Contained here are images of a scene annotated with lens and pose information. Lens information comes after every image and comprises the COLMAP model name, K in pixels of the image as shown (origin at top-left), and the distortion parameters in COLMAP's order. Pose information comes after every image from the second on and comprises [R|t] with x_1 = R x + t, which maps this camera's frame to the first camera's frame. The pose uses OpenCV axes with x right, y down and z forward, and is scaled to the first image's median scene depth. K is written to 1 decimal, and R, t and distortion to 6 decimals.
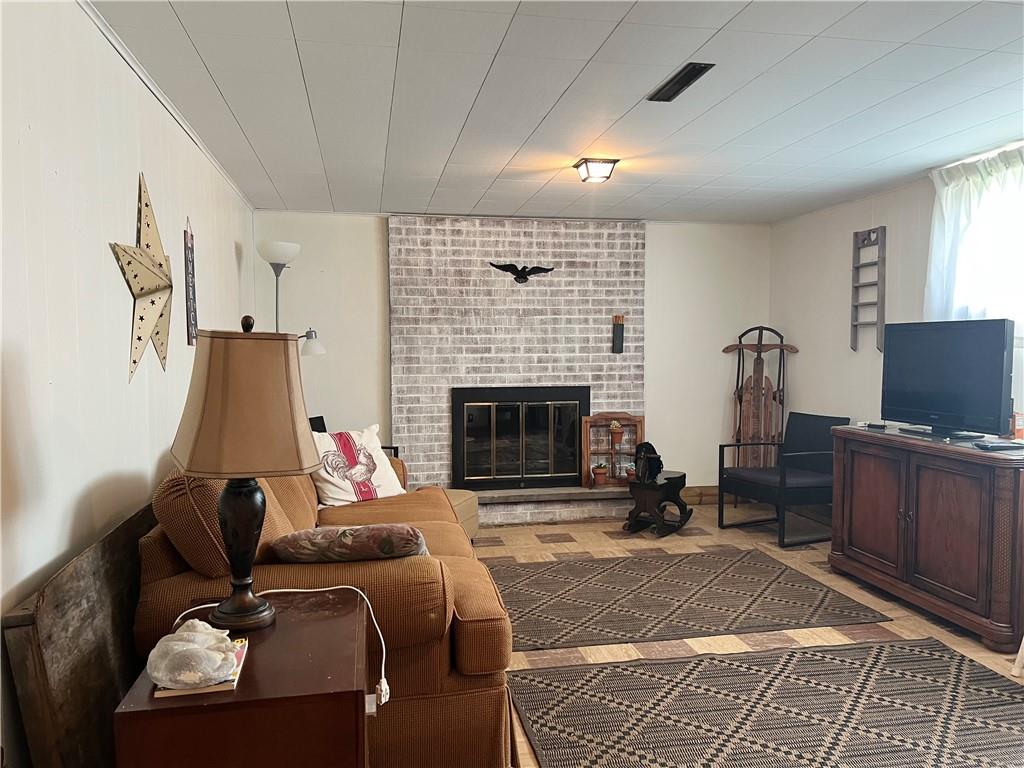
lens RADIAL K [[770.0, 0, 512.5], [0, 770.0, 383.1], [0, 0, 1]] dist [0.072427, -0.068295]
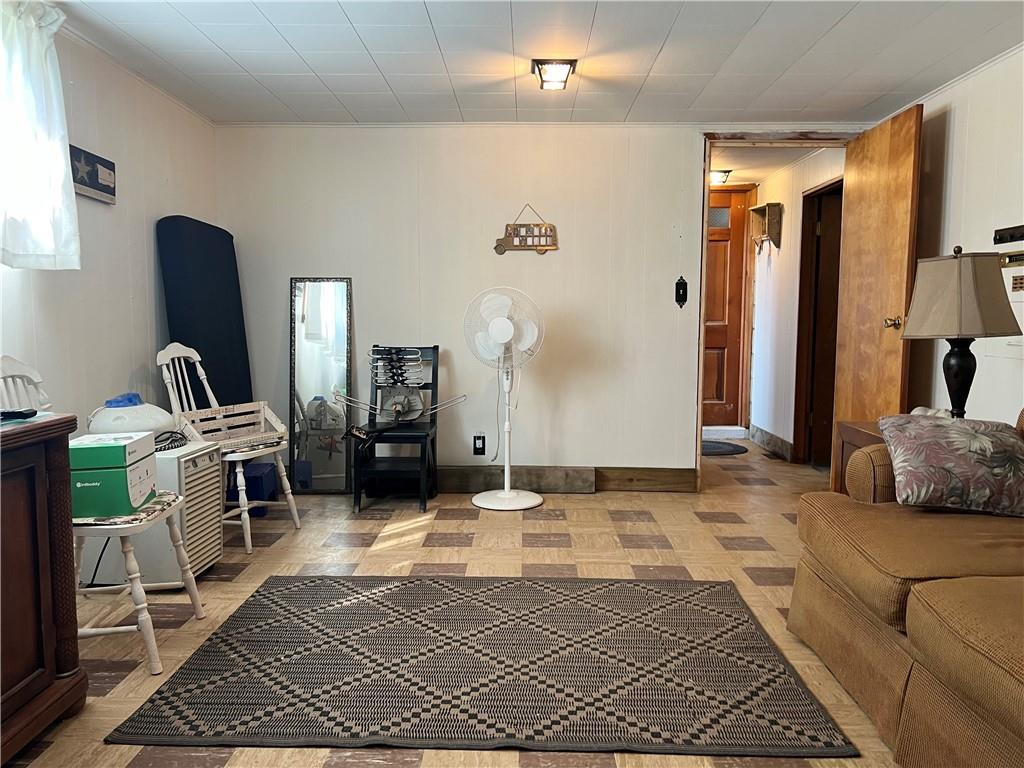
lens RADIAL K [[770.0, 0, 512.2], [0, 770.0, 384.4], [0, 0, 1]] dist [0.072427, -0.068295]
pose [[-0.978207, -0.019109, 0.206752, 0.082991], [0.009907, 0.990327, 0.138400, -0.012248], [-0.207397, 0.137433, -0.968555, 1.014757]]
